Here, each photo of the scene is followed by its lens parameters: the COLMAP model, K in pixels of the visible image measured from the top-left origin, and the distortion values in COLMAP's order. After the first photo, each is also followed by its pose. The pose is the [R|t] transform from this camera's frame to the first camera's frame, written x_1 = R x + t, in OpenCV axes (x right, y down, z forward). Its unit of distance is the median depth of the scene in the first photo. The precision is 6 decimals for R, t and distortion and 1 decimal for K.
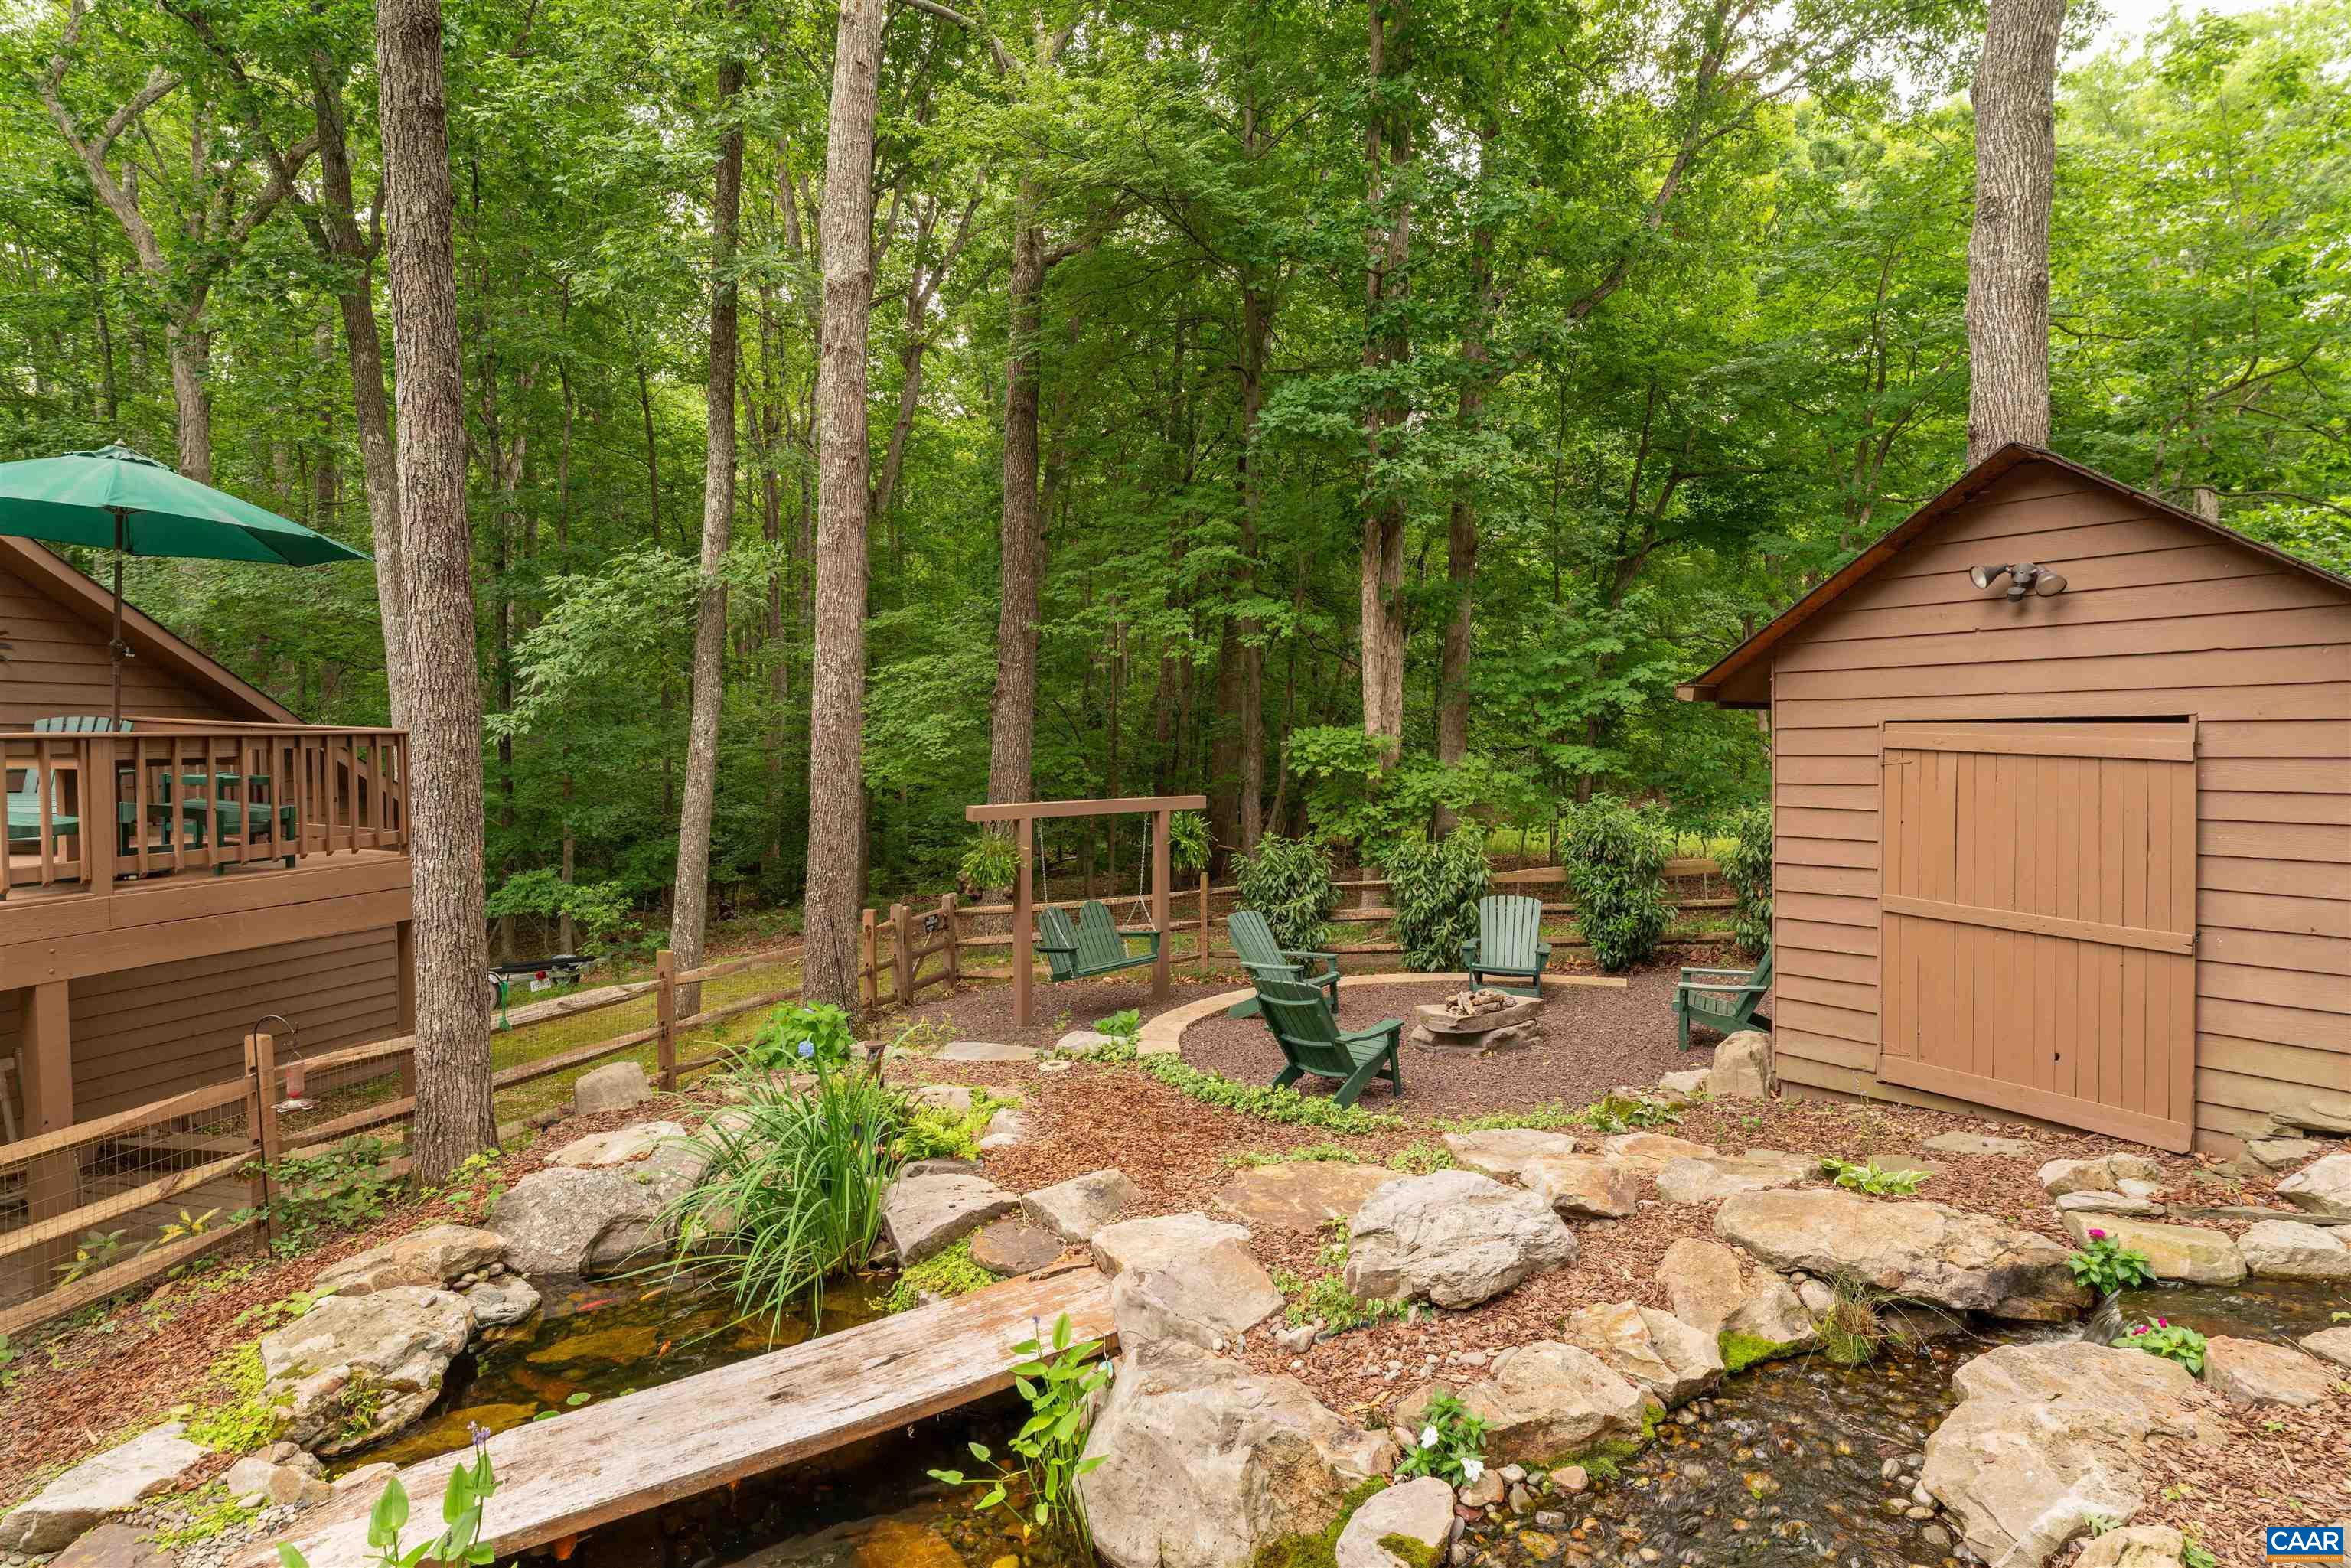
lens RADIAL K [[1163.7, 0, 1175.5], [0, 1163.7, 784.0], [0, 0, 1]] dist [-0.001469, -0.000364]
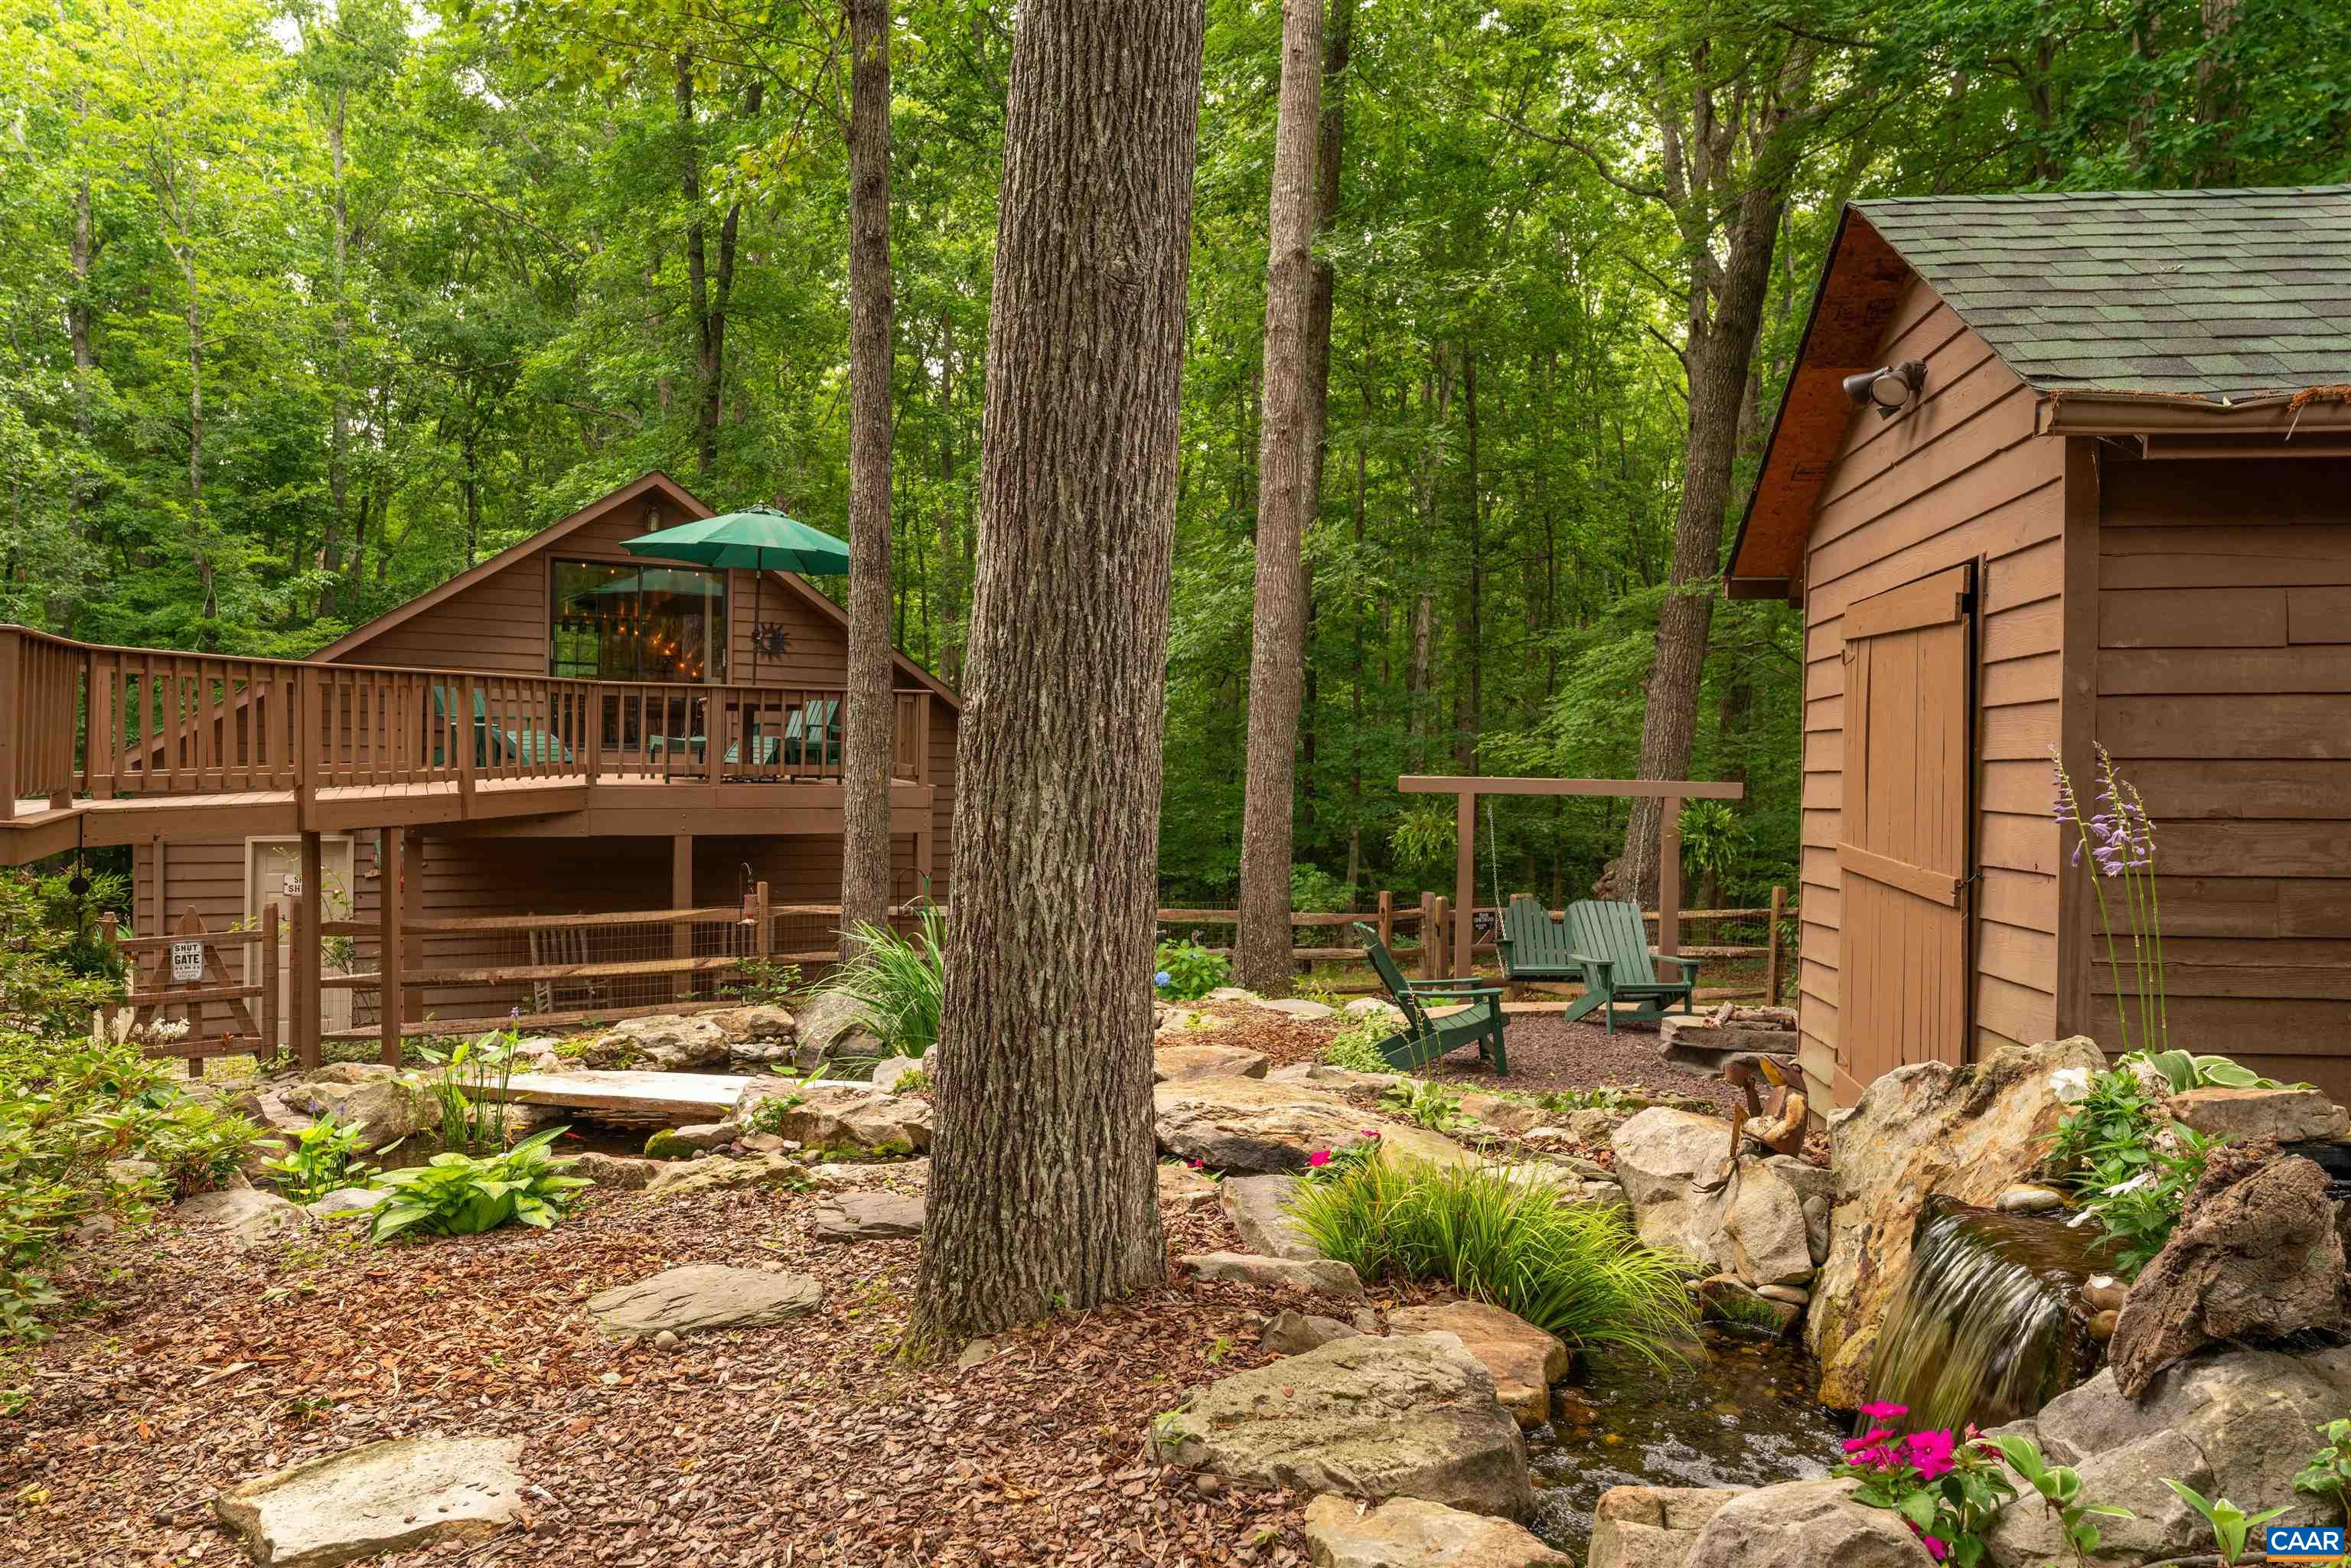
lens RADIAL K [[1511.5, 0, 1175.5], [0, 1511.5, 784.0], [0, 0, 1]] dist [0.005828, 0.000636]
pose [[0.688875, 0.022906, -0.724518, 0.505128], [-0.051124, 0.998547, -0.017039, 0.048168], [0.723075, 0.048778, 0.689045, 0.017174]]
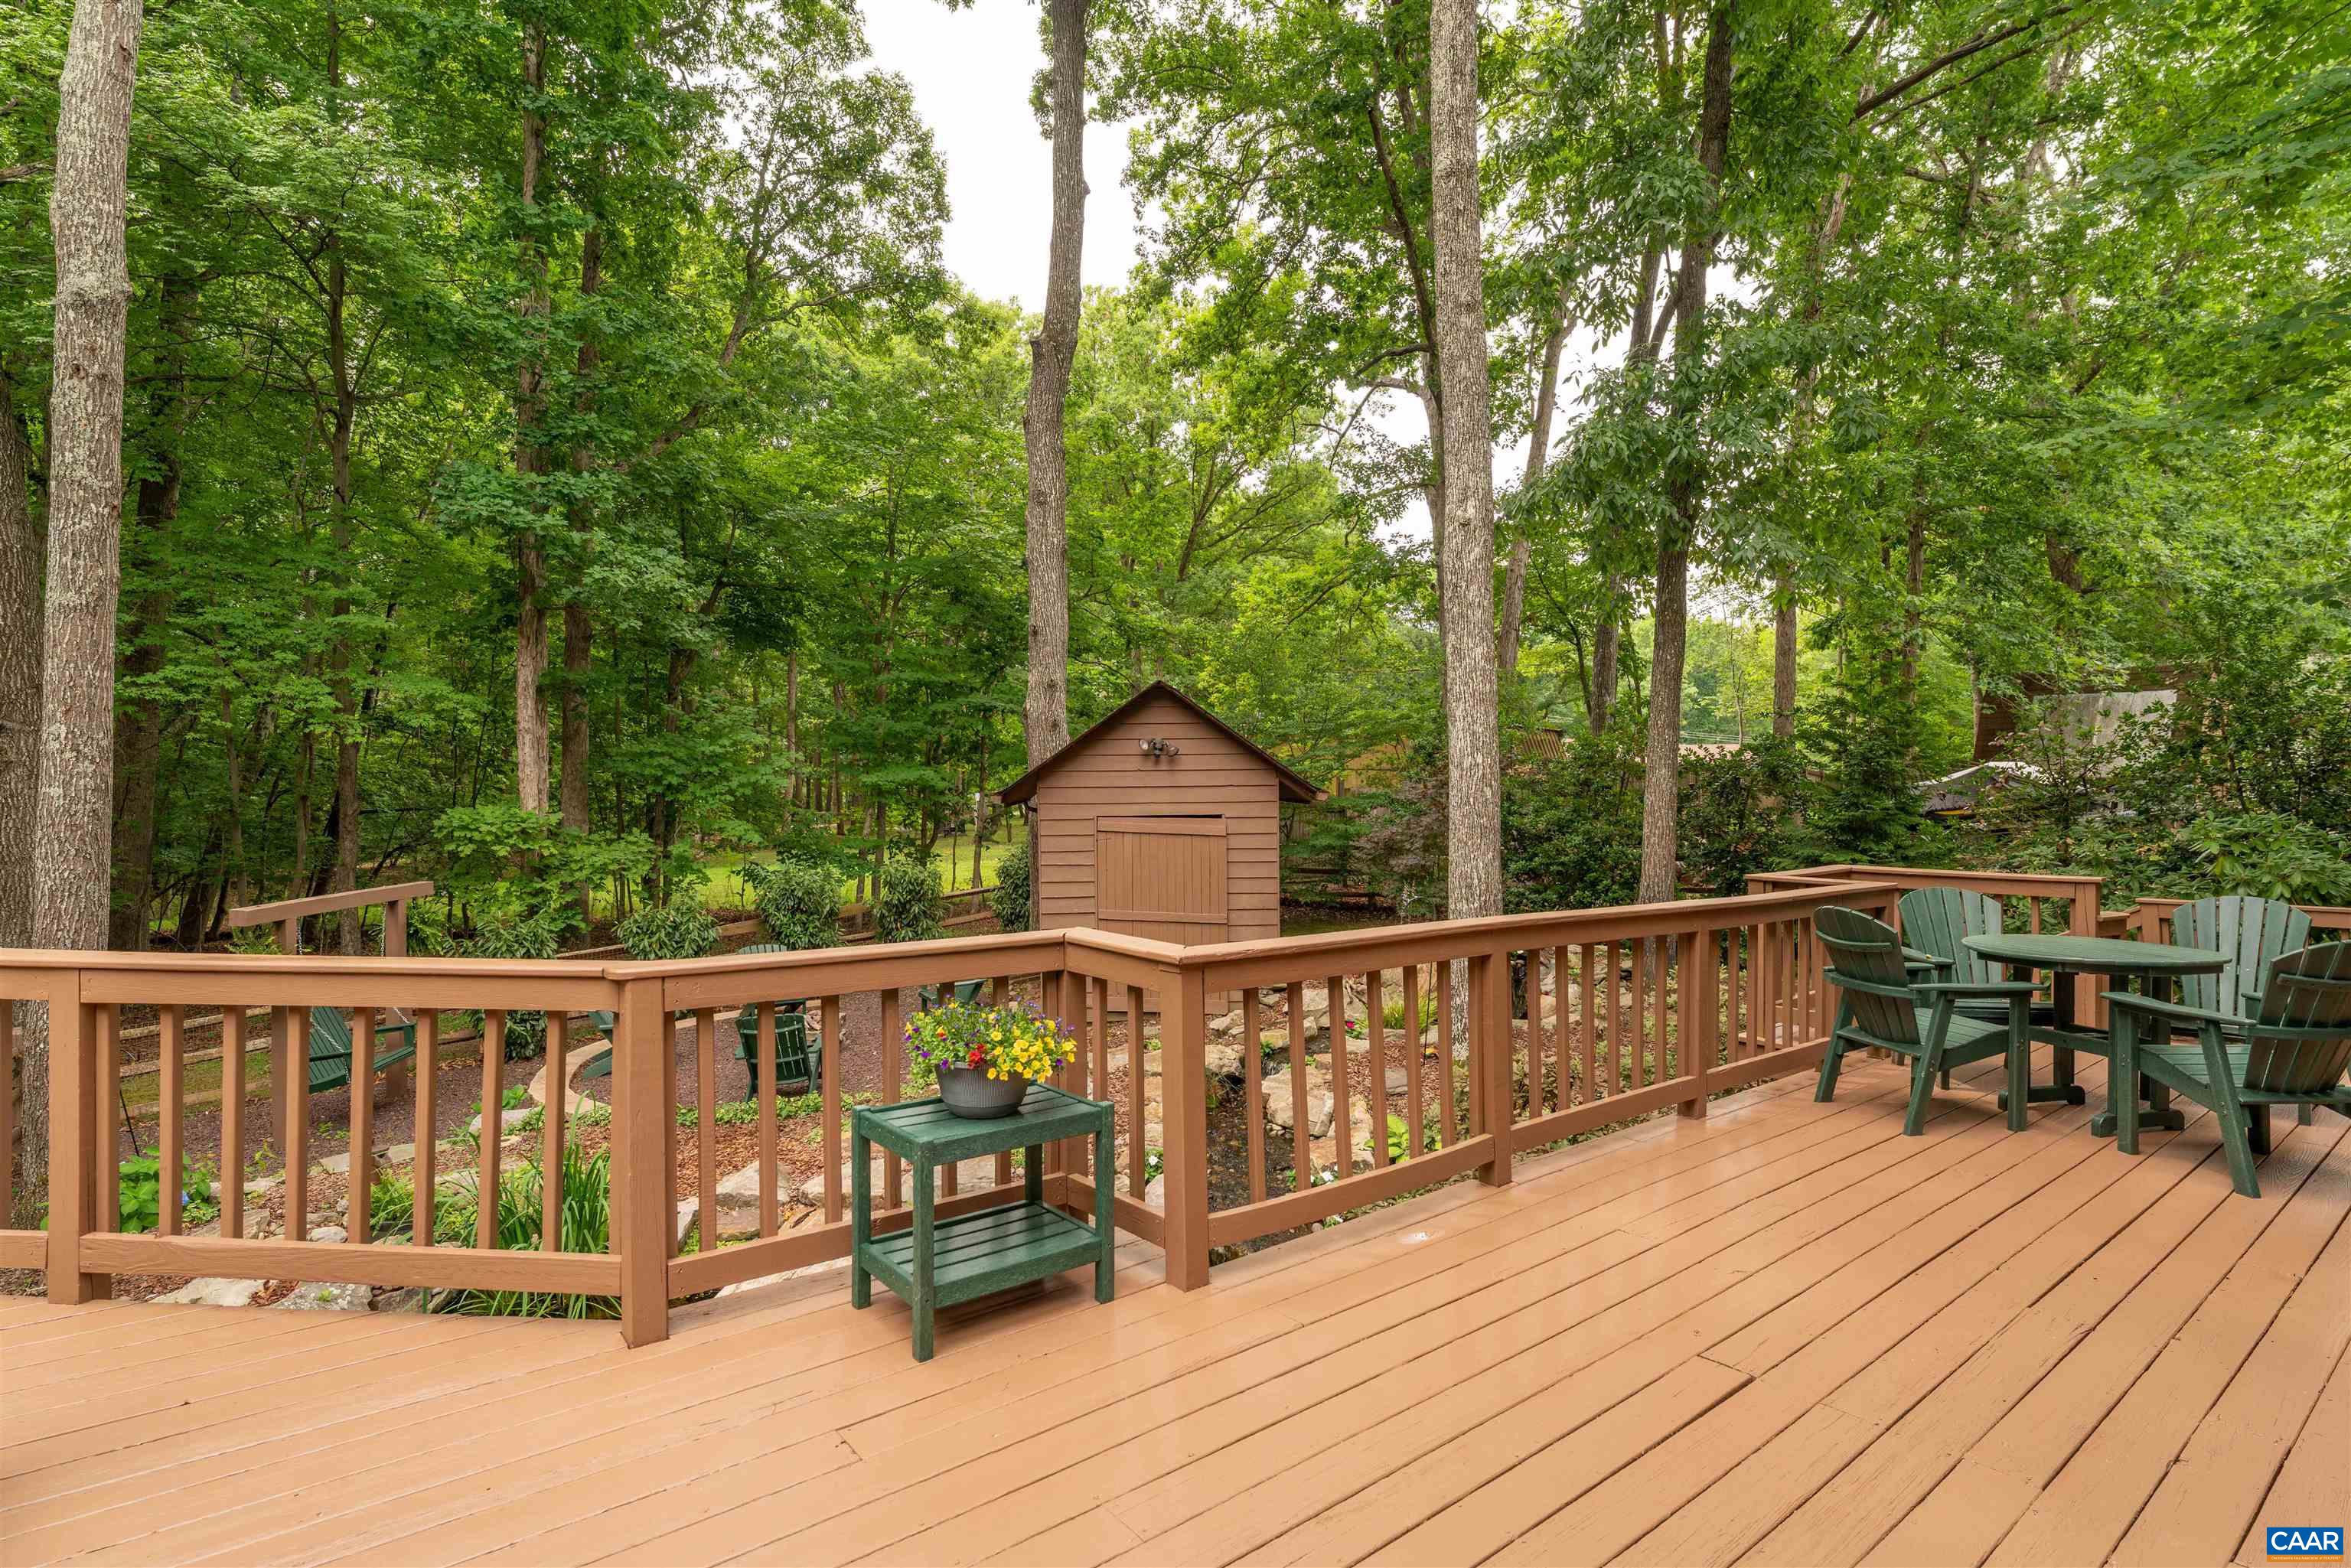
lens RADIAL K [[1163.7, 0, 1175.5], [0, 1163.7, 784.0], [0, 0, 1]] dist [-0.001469, -0.000364]
pose [[0.578103, 0.003803, 0.815955, -0.381847], [0.031054, 0.999162, -0.026659, -0.024484], [-0.815373, 0.040750, 0.577500, -0.076056]]
